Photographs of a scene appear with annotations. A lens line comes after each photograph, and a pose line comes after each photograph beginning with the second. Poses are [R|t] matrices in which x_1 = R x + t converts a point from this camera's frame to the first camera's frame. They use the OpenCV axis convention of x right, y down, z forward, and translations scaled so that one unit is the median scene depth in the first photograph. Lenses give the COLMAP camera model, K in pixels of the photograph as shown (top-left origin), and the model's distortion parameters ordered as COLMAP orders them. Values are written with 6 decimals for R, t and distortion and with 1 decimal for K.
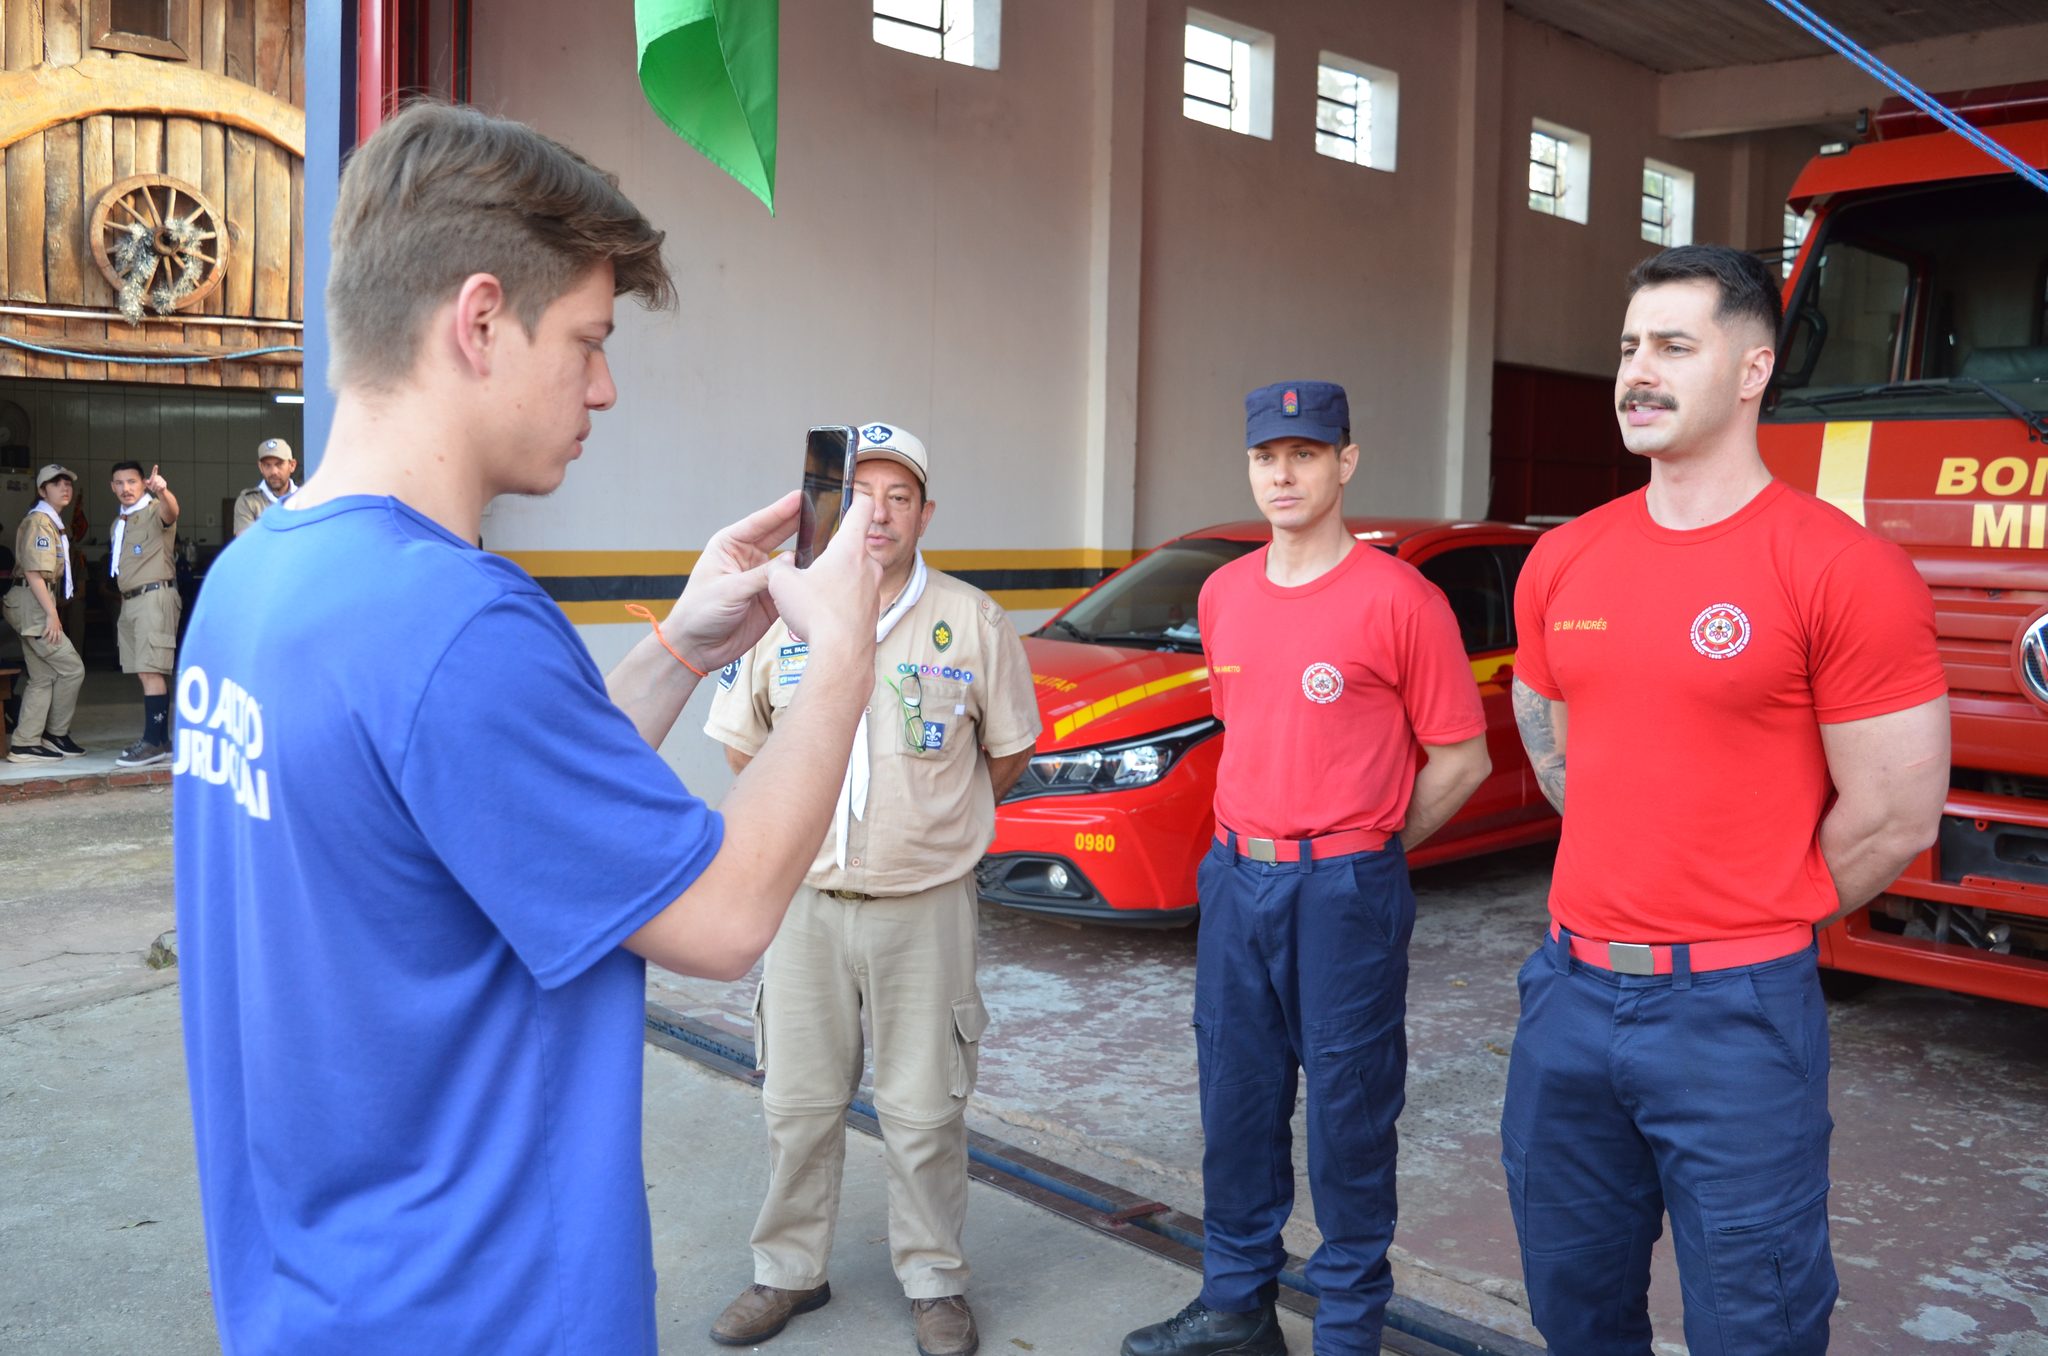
lens RADIAL K [[1819.8, 0, 1033.6], [0, 1819.8, 678.9], [0, 0, 1]] dist [-0.082992, 0.008728]
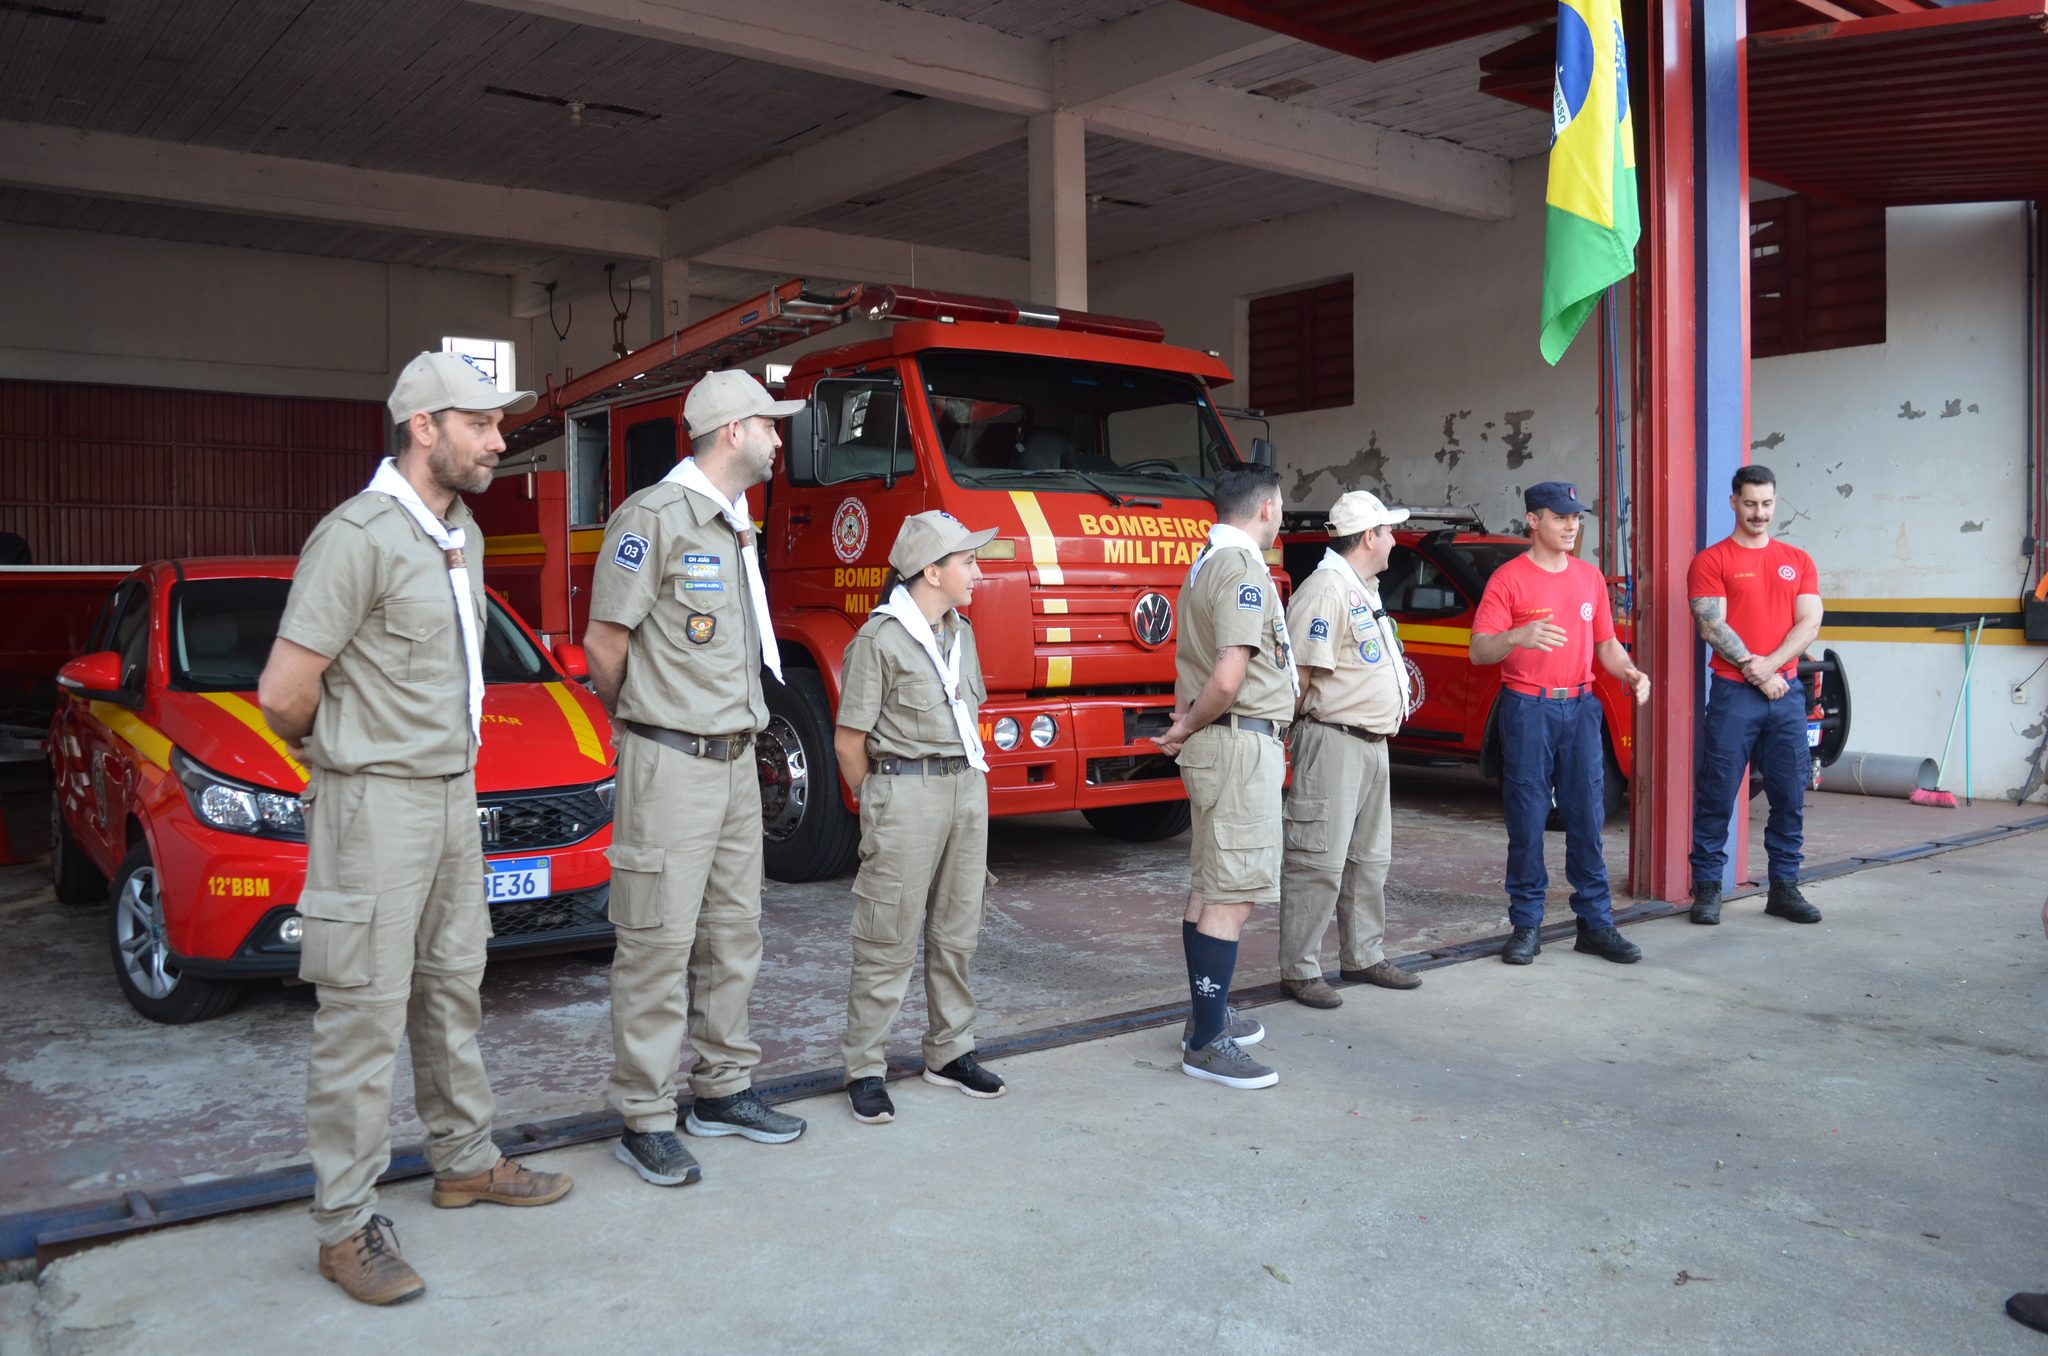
lens RADIAL K [[1704.2, 0, 1033.9], [0, 1704.2, 676.5], [0, 0, 1]] dist [-0.086997, 0.009078]
pose [[0.098726, -0.060673, 0.993263, -1.246187], [0.097904, 0.993889, 0.050980, -0.055295], [-0.990287, 0.092211, 0.104063, 0.908175]]
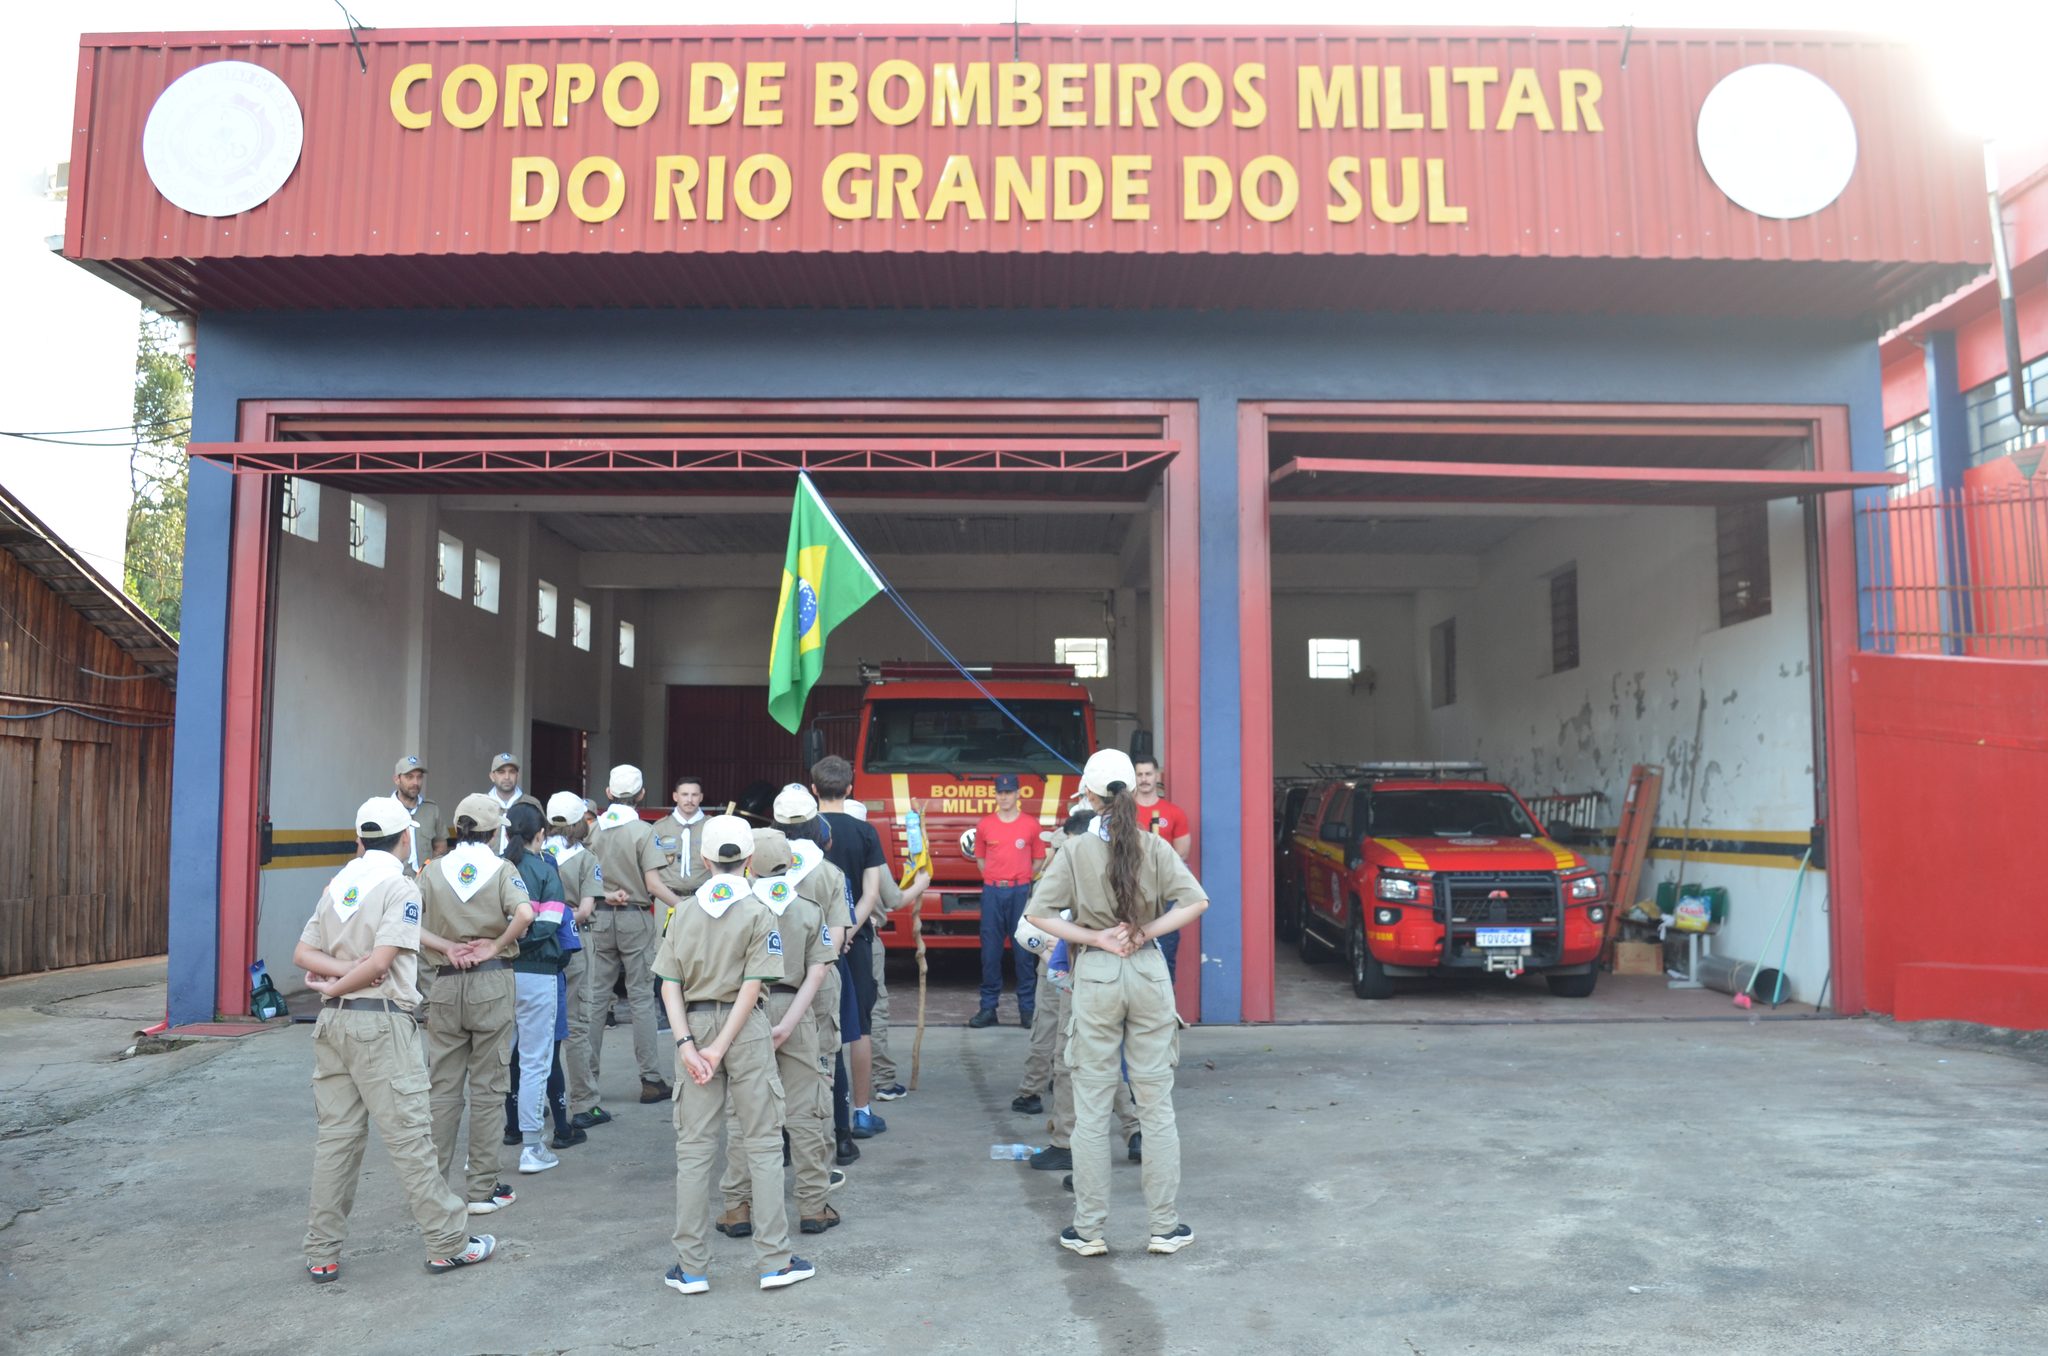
lens RADIAL K [[1704.2, 0, 1033.9], [0, 1704.2, 676.5], [0, 0, 1]] dist [-0.086997, 0.009078]
pose [[0.687409, 0.035436, 0.725406, -1.695004], [0.078990, 0.989236, -0.123177, 0.080646], [-0.721962, 0.141972, 0.677211, -1.331384]]
